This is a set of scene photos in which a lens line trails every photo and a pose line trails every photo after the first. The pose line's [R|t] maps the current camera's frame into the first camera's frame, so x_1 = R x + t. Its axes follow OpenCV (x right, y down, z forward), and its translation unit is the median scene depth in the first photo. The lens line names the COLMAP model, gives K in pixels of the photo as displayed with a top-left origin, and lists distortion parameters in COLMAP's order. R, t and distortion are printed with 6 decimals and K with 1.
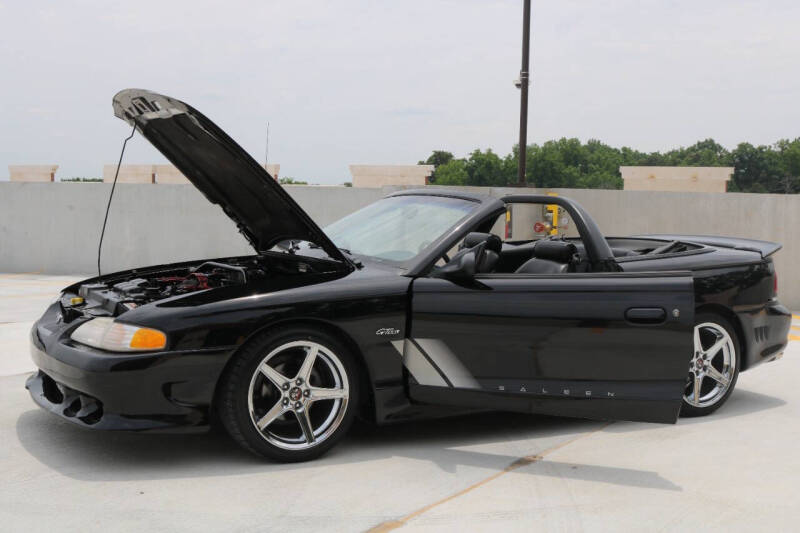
lens RADIAL K [[1080.6, 0, 400.0], [0, 1080.6, 266.5], [0, 0, 1]] dist [-0.091231, 0.122255]
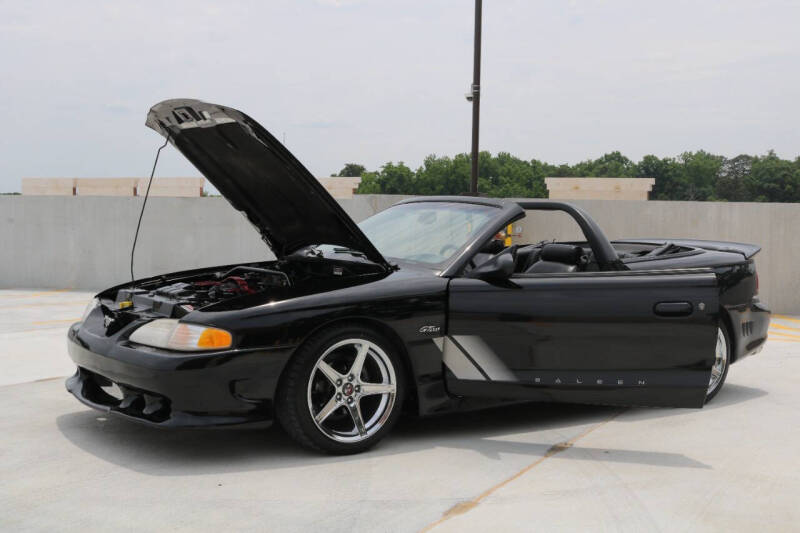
lens RADIAL K [[1080.6, 0, 400.0], [0, 1080.6, 266.5], [0, 0, 1]] dist [-0.091231, 0.122255]
pose [[0.995491, -0.009961, 0.094335, -0.134342], [0.011134, 0.999867, -0.011924, 0.010762], [-0.094204, 0.012921, 0.995469, -0.050646]]
